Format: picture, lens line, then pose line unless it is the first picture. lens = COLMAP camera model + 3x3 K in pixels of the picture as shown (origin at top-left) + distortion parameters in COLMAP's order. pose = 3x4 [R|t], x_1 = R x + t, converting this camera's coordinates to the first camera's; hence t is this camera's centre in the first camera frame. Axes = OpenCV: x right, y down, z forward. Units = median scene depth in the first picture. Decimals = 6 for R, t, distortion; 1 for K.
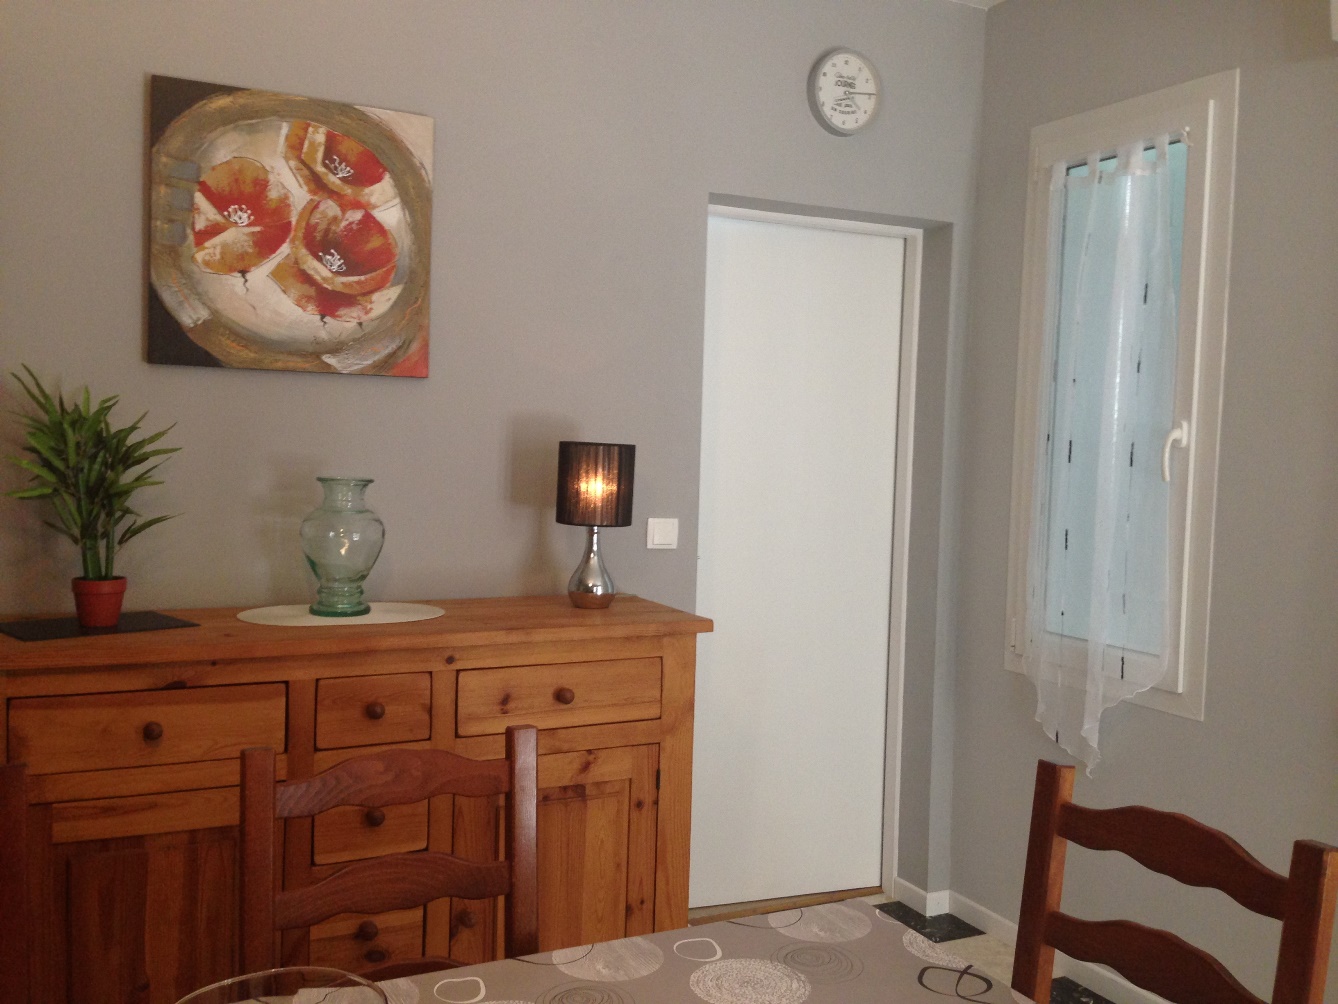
lens RADIAL K [[1225.2, 0, 671.3], [0, 1225.2, 505.6], [0, 0, 1]] dist [0.013873, 0.000000]
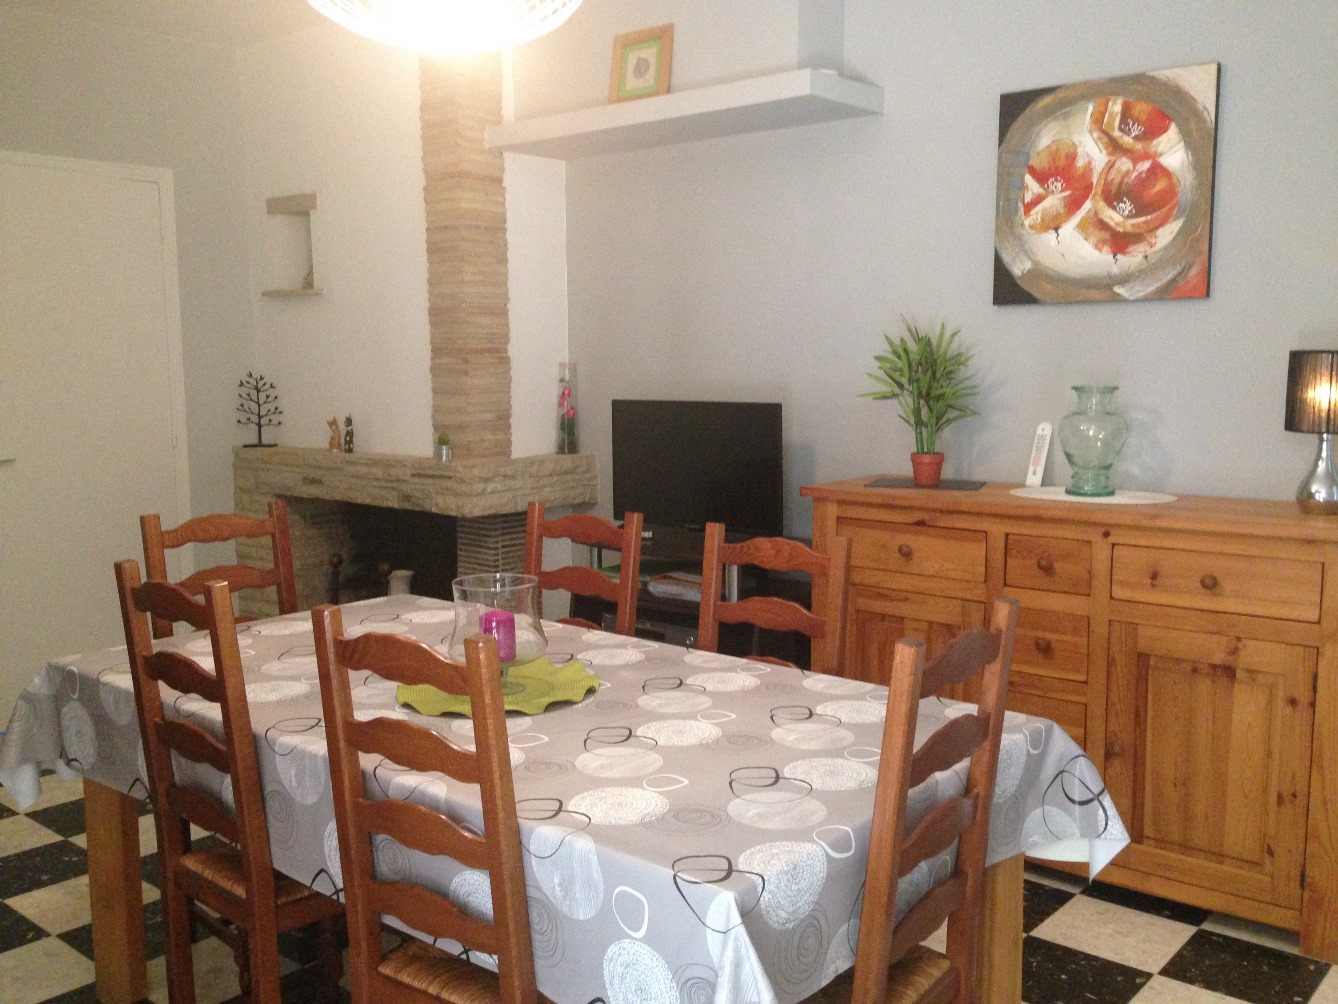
lens RADIAL K [[1225.2, 0, 669.4], [0, 1225.2, 503.0], [0, 0, 1]] dist [0.013873, 0.000000]
pose [[0.367585, 0.083801, -0.926207, 0.727002], [-0.023645, 0.996452, 0.080772, 0.005274], [0.929689, -0.007791, 0.368262, 0.129483]]
